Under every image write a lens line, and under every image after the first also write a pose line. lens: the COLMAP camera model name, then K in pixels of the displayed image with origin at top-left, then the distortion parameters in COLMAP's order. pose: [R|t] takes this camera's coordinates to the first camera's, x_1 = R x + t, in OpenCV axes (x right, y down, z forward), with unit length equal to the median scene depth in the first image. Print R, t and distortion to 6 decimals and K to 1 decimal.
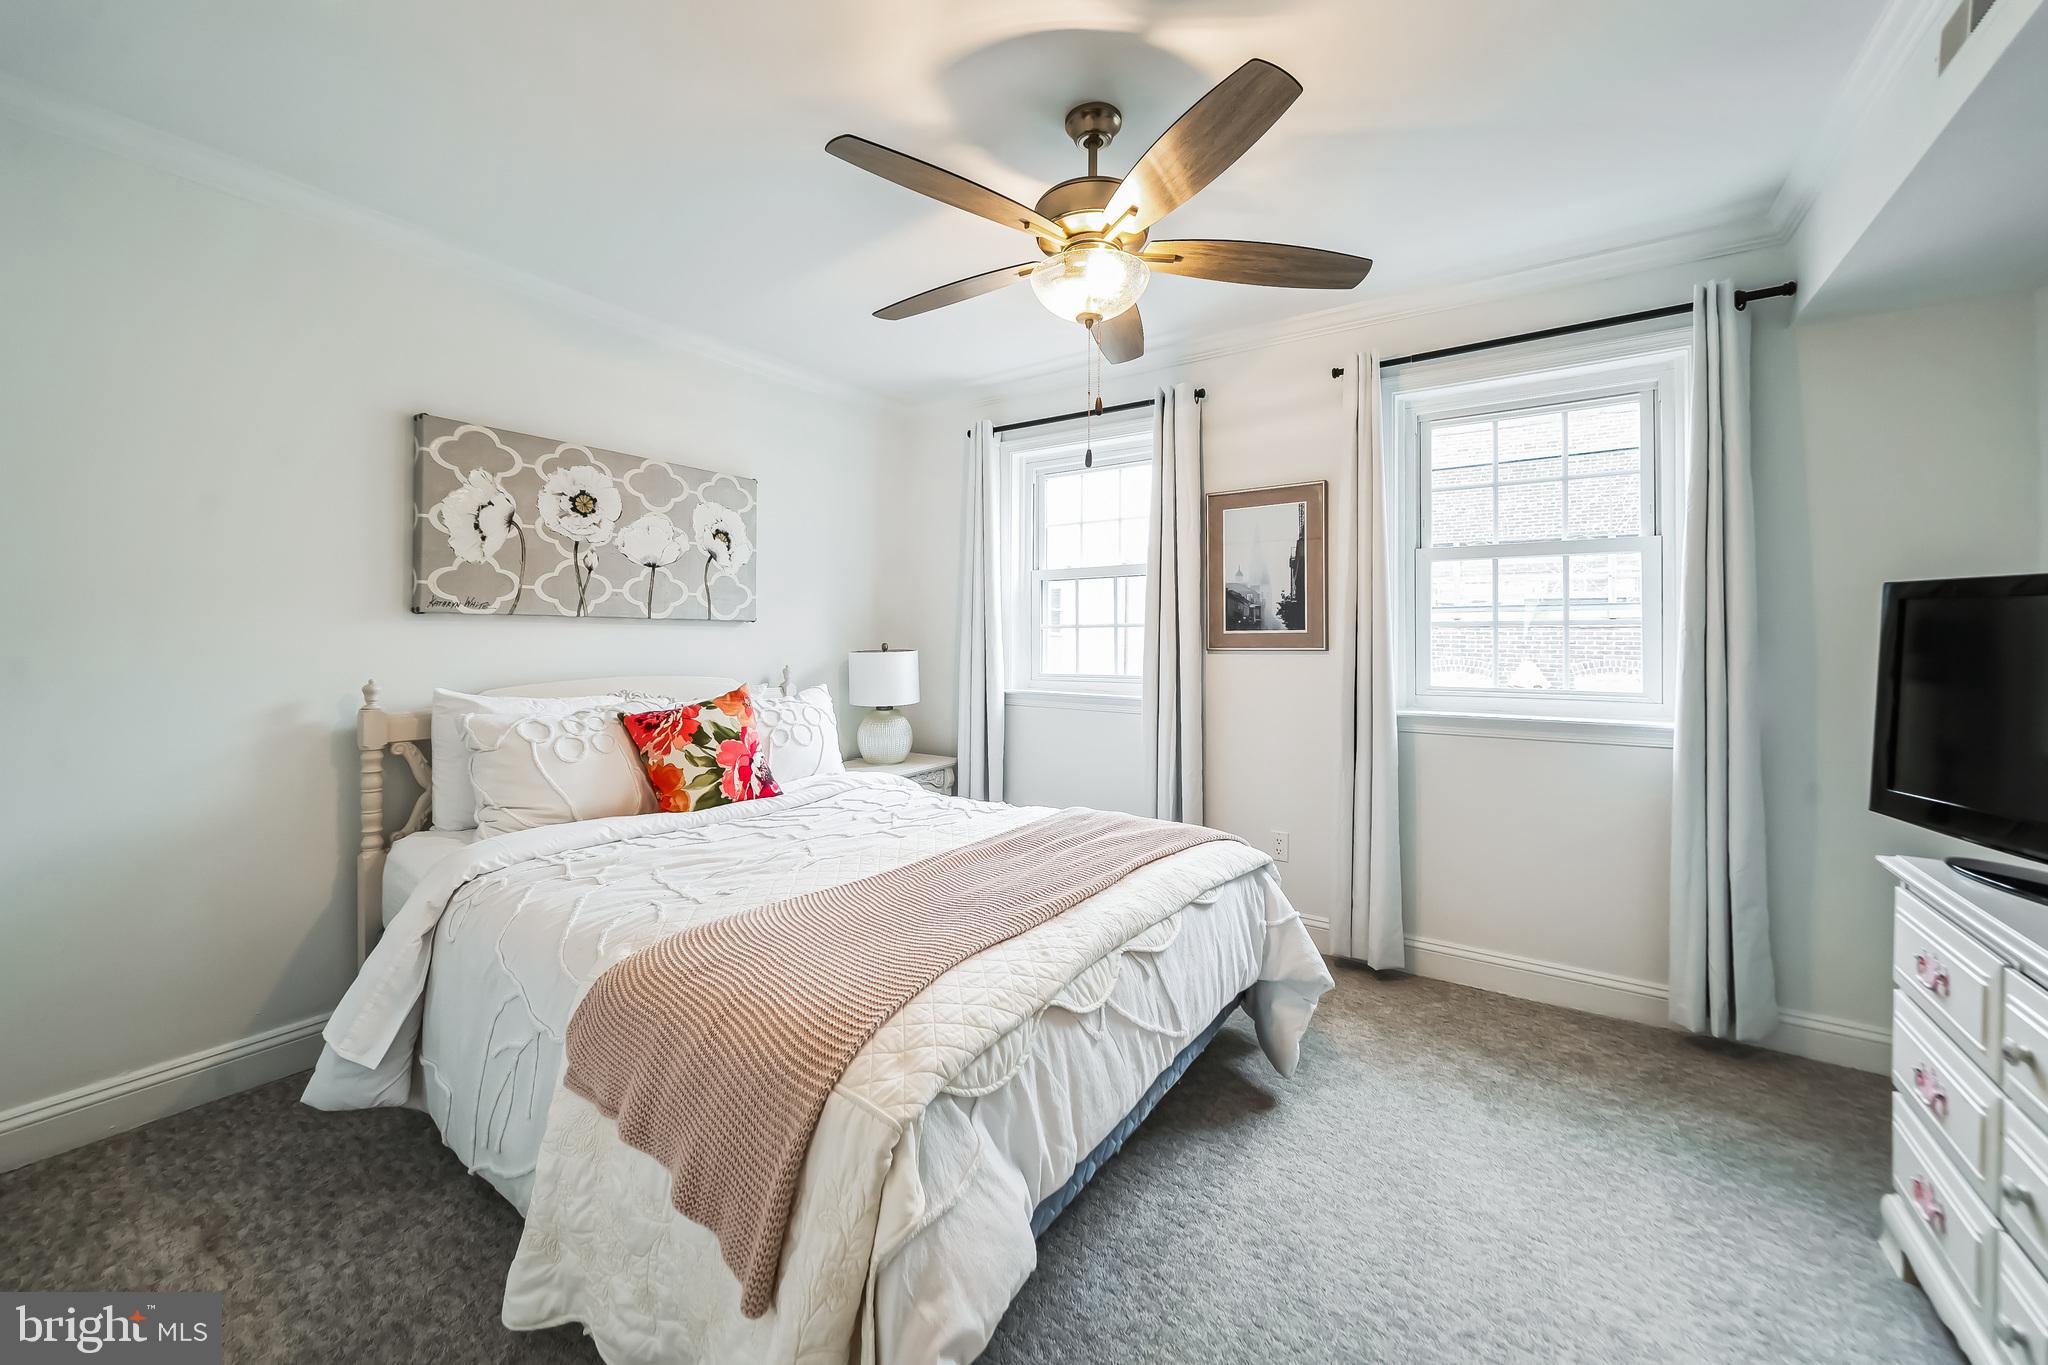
lens RADIAL K [[777.2, 0, 1018.1], [0, 777.2, 632.0], [0, 0, 1]] dist [0.000057, 0.000040]
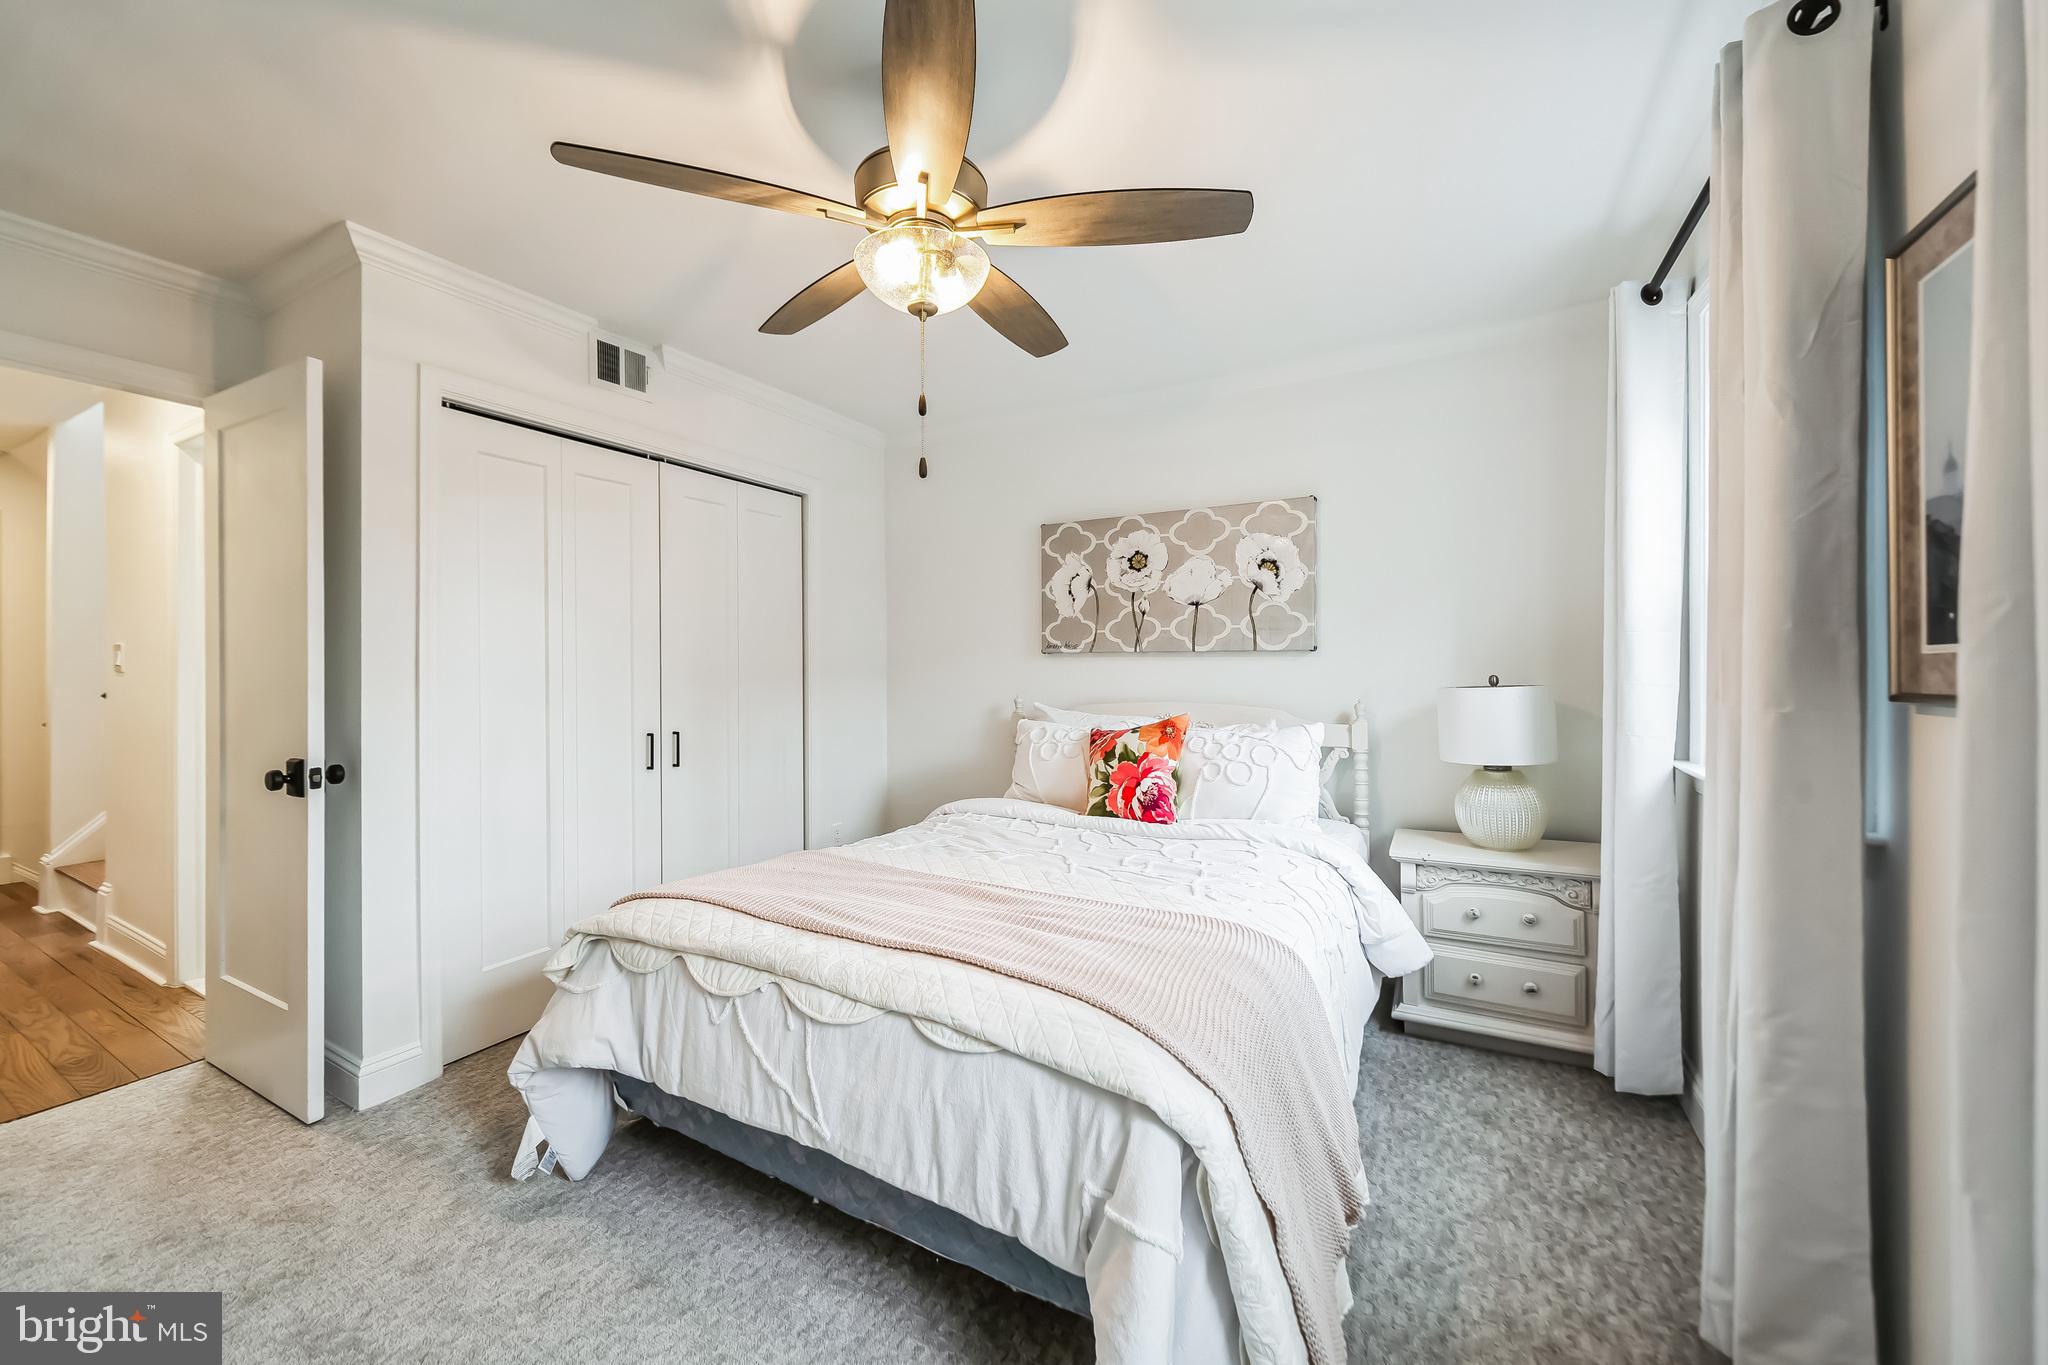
lens RADIAL K [[765.4, 0, 1015.6], [0, 765.4, 664.1], [0, 0, 1]] dist [-0.002903, -0.000010]
pose [[0.096252, -0.006056, -0.995339, 0.654028], [0.012591, 0.999909, -0.004866, 0.003429], [0.995277, -0.012064, 0.096319, 0.694846]]
